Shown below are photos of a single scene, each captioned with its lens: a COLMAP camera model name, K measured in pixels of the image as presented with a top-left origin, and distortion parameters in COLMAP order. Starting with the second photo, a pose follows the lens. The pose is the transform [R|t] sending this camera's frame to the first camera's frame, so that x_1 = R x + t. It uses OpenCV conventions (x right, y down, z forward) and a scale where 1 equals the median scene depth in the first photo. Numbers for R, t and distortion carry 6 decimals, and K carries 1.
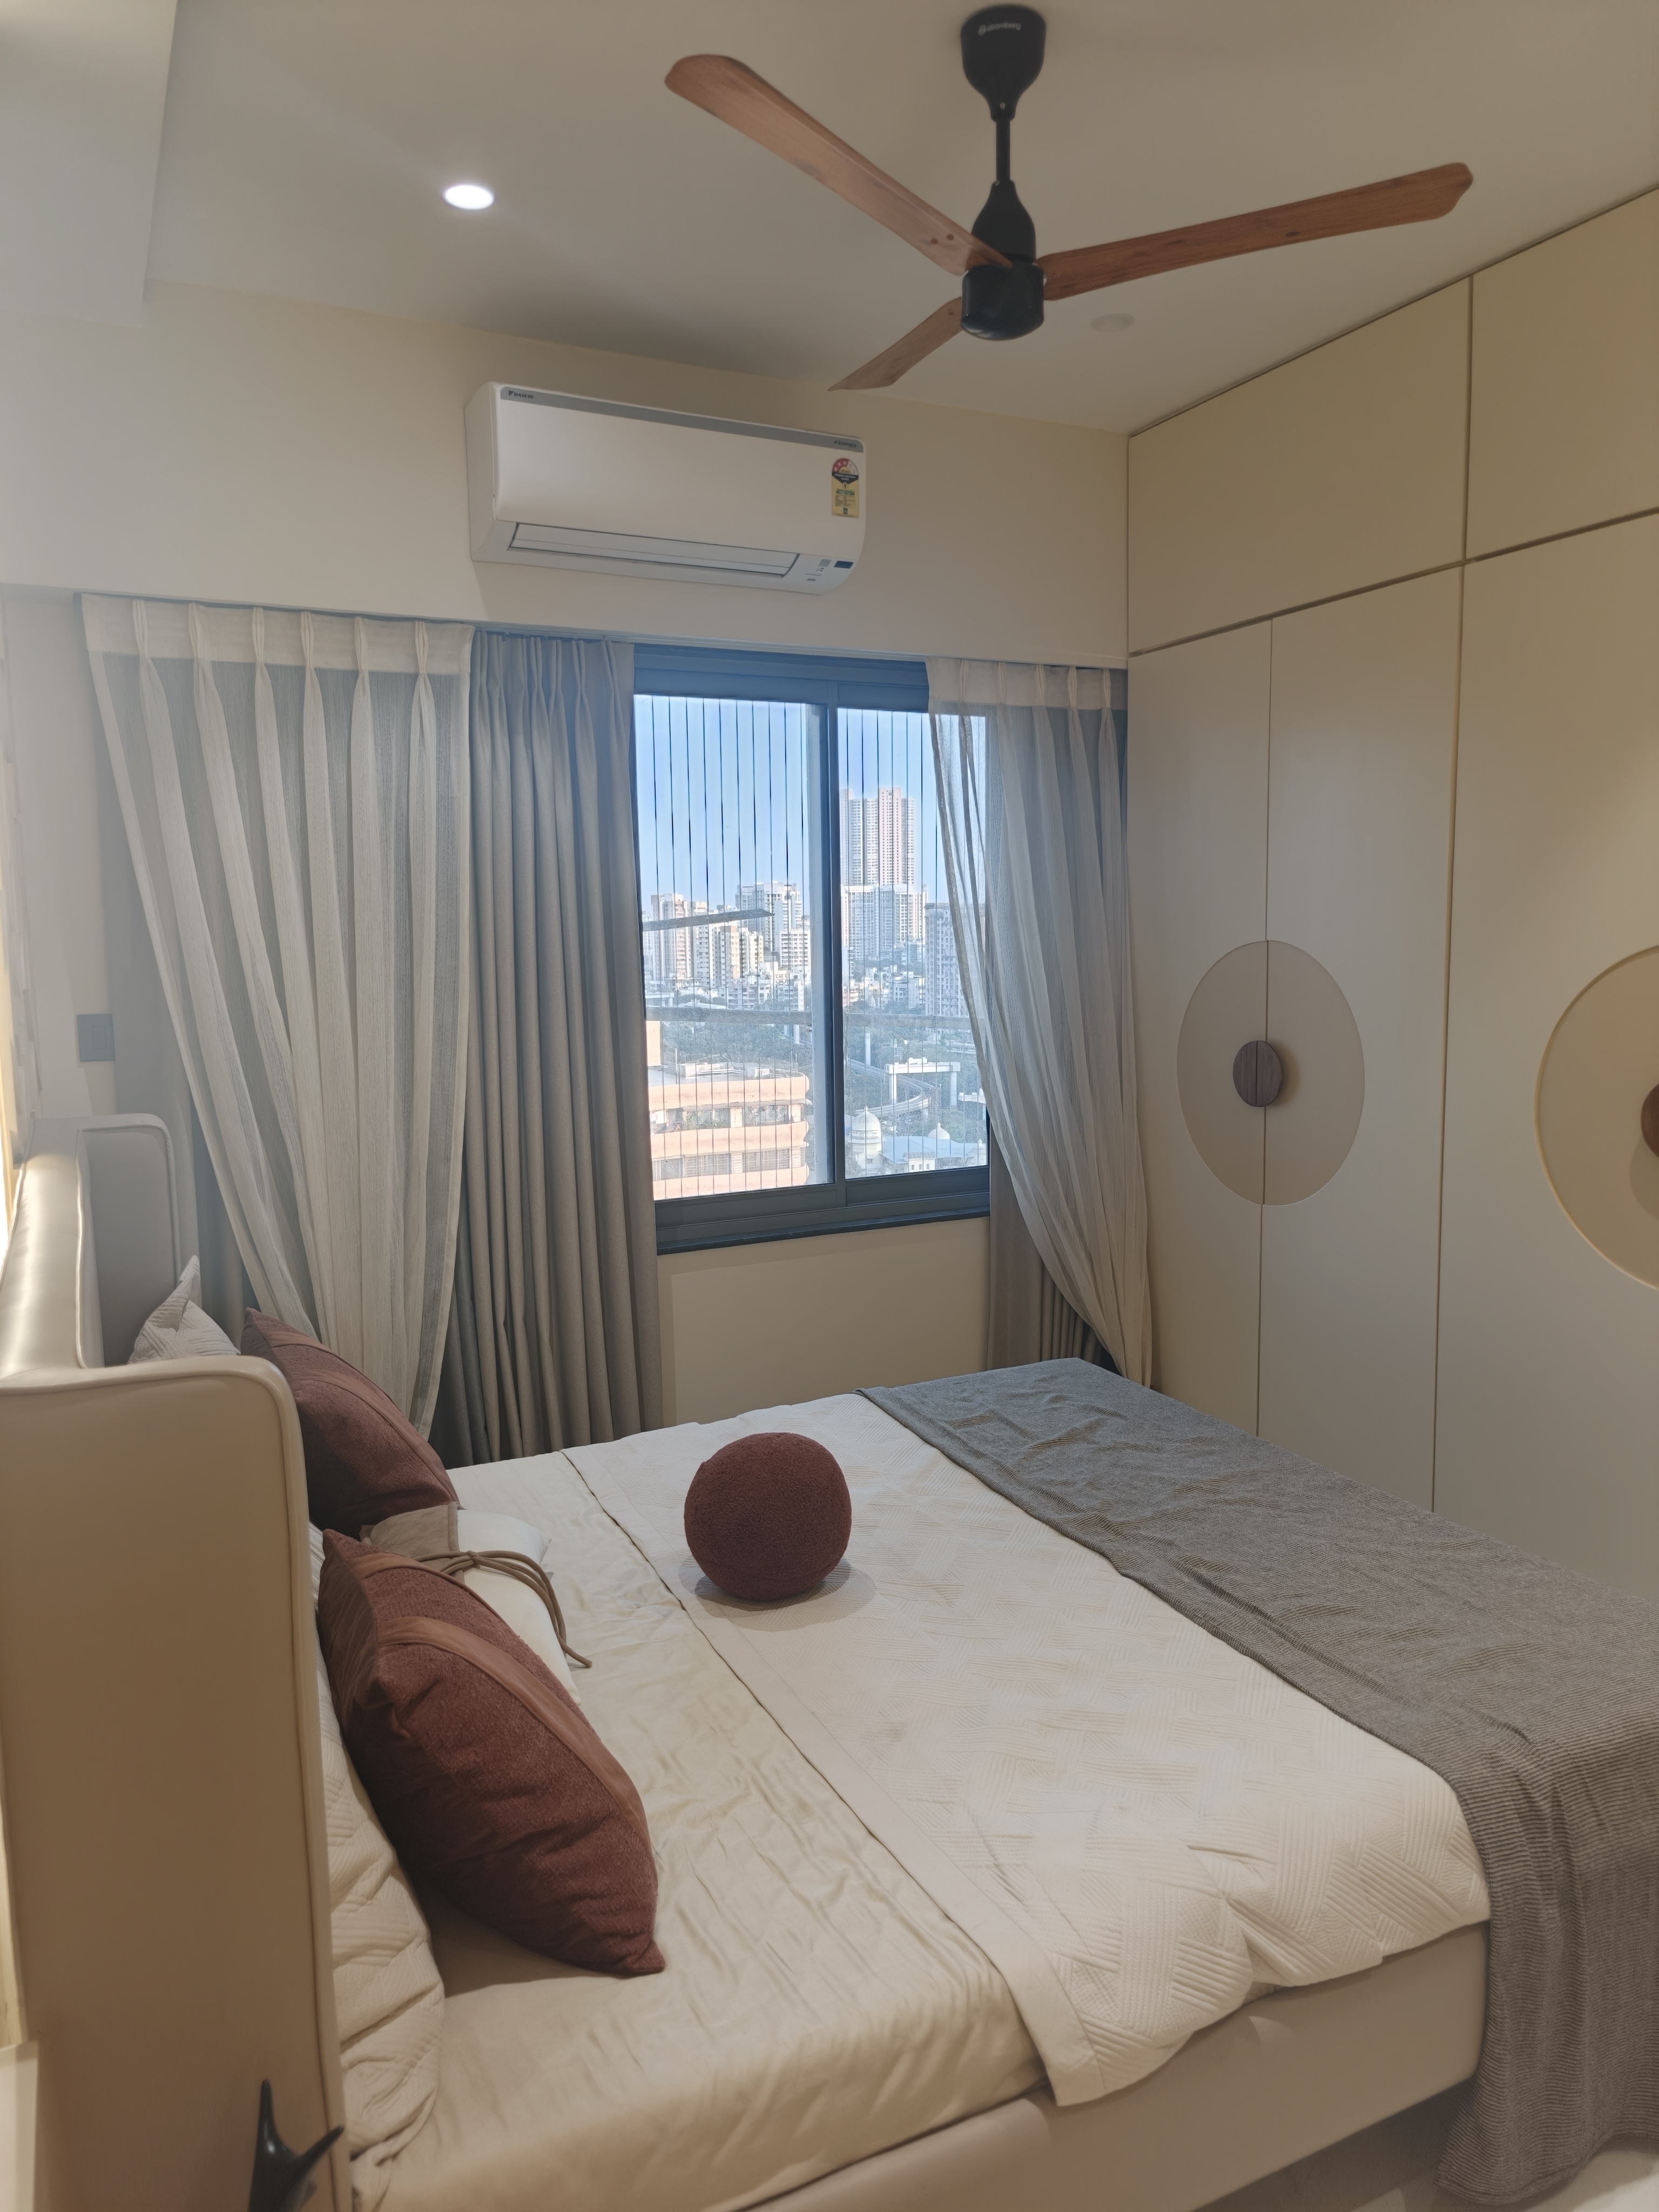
lens RADIAL K [[1488.3, 0, 820.3], [0, 1488.3, 1100.2], [0, 0, 1]] dist [0.039347, -0.036972]
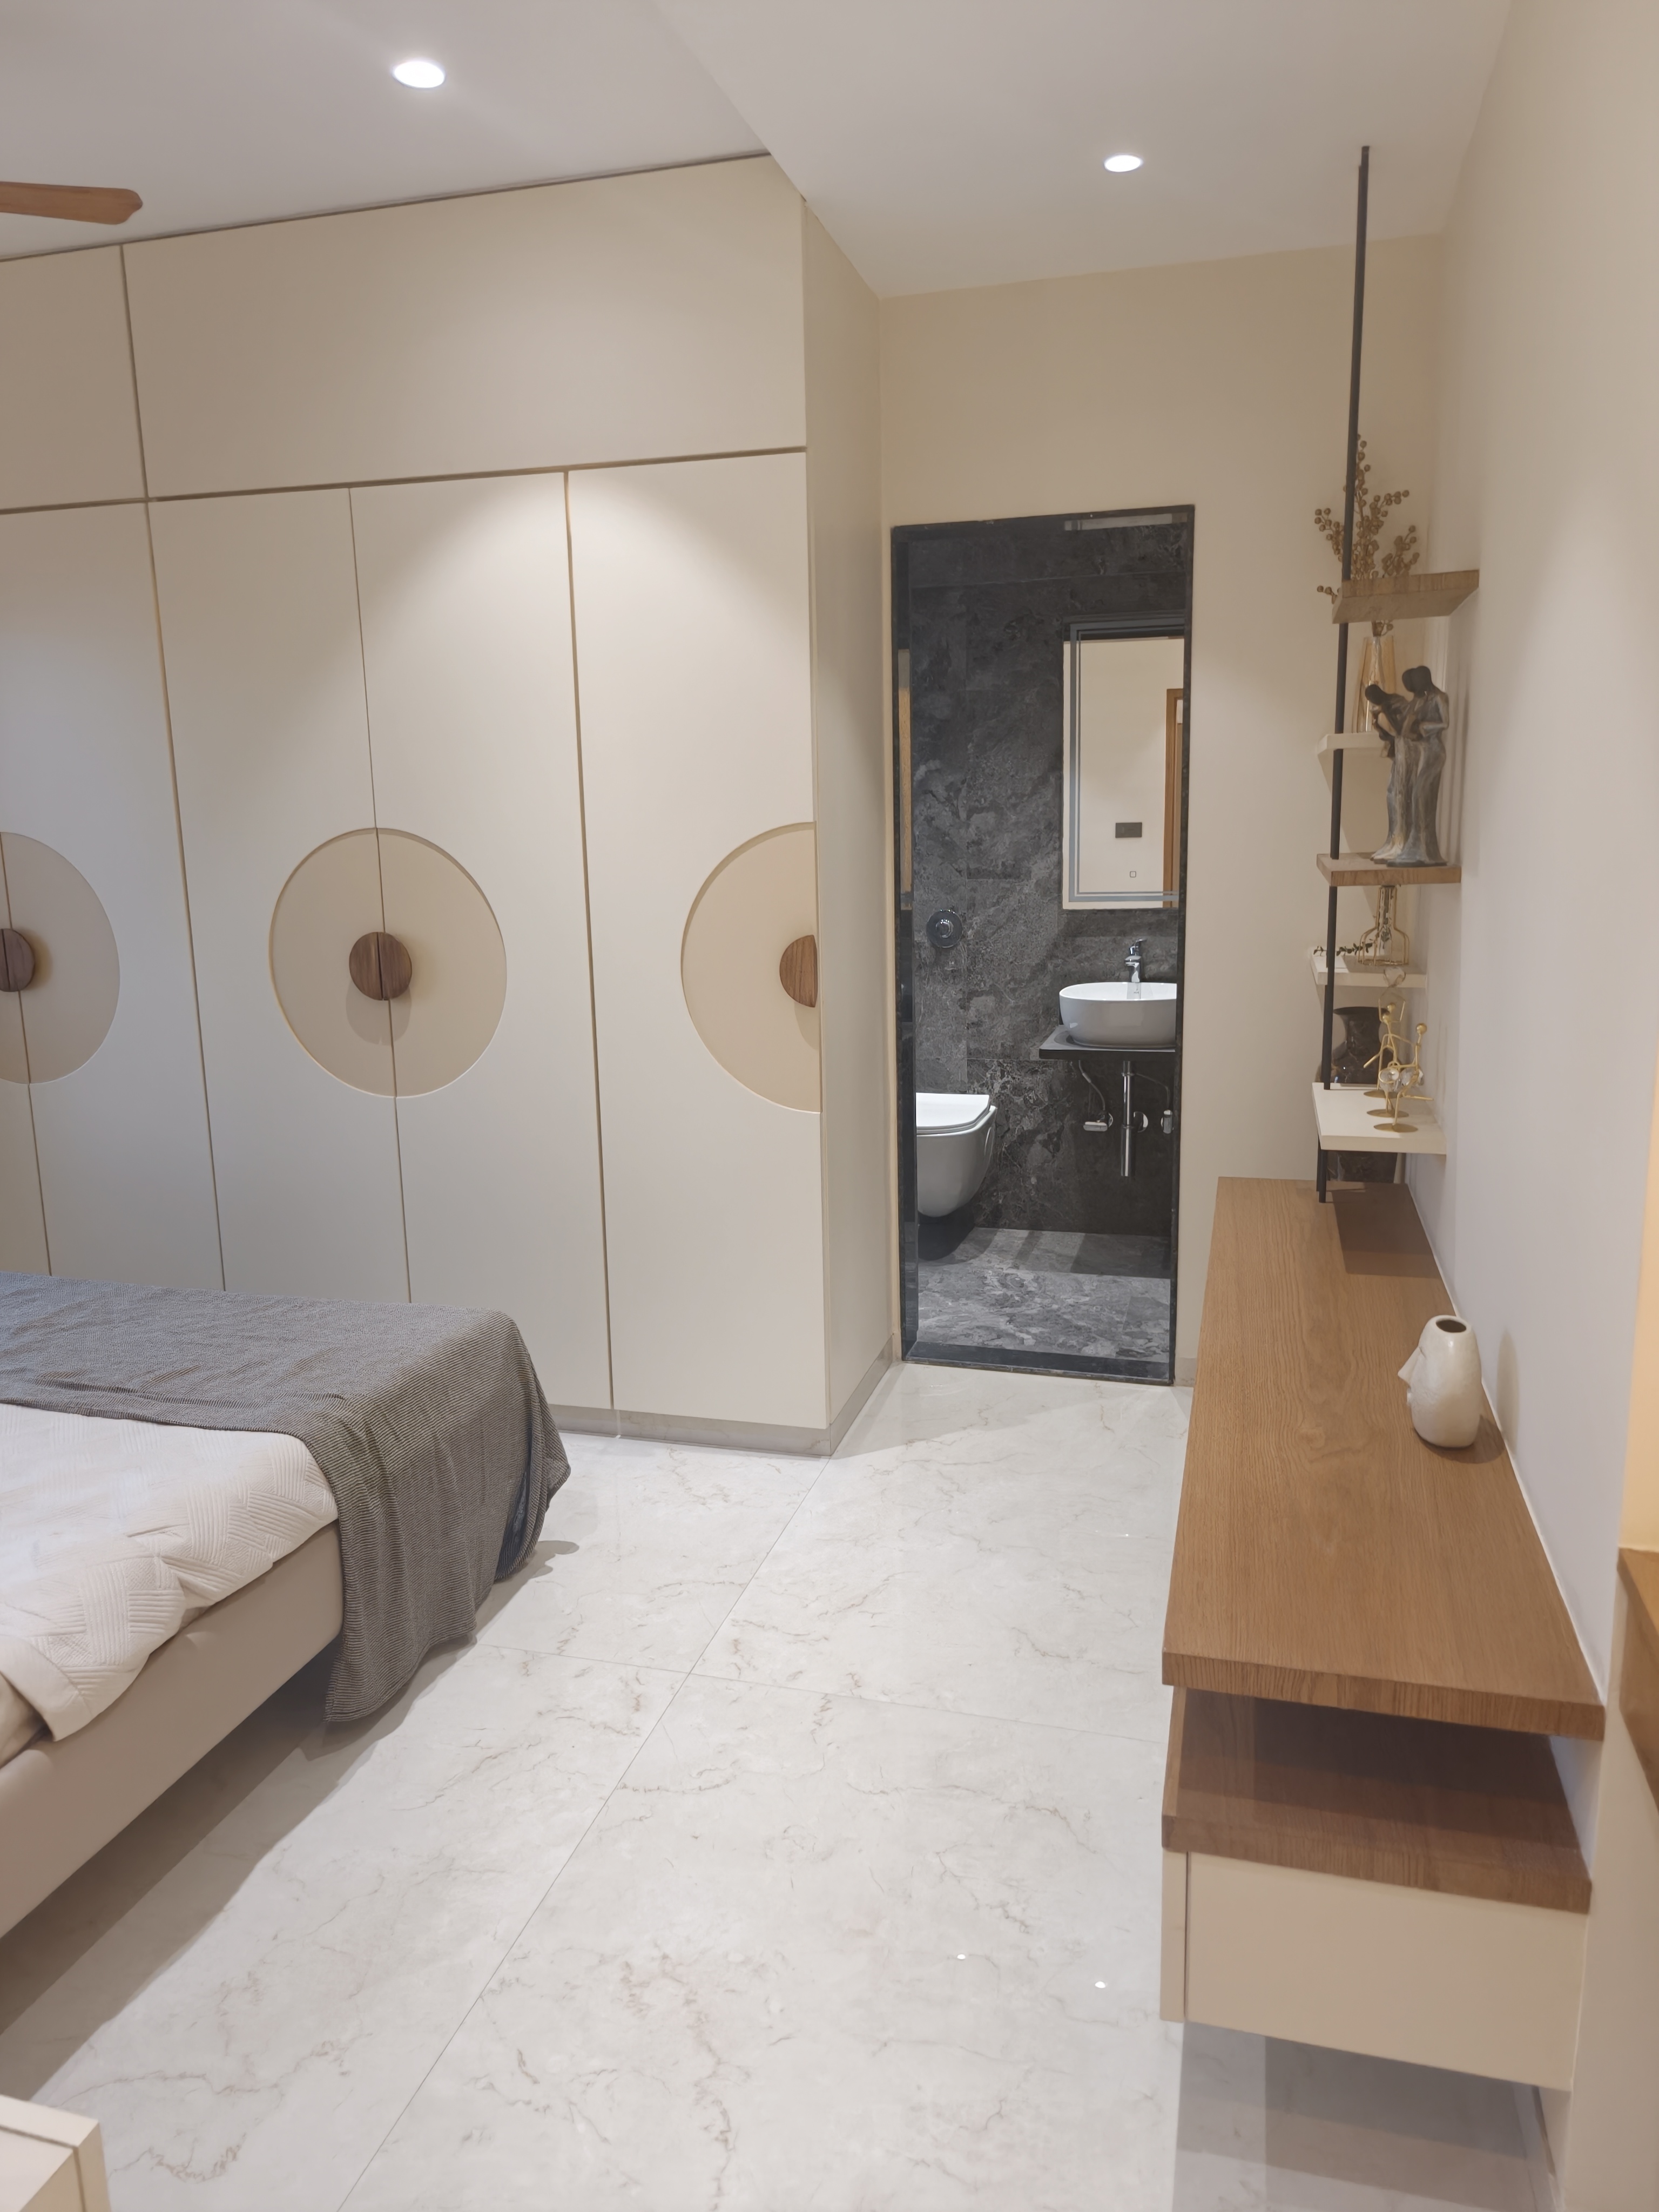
lens RADIAL K [[1488.3, 0, 820.3], [0, 1488.3, 1100.2], [0, 0, 1]] dist [0.039347, -0.036972]
pose [[0.673308, -0.140478, 0.725894, -0.204083], [0.094075, 0.990082, 0.104345, 0.046407], [-0.733353, -0.001968, 0.679846, -0.274151]]
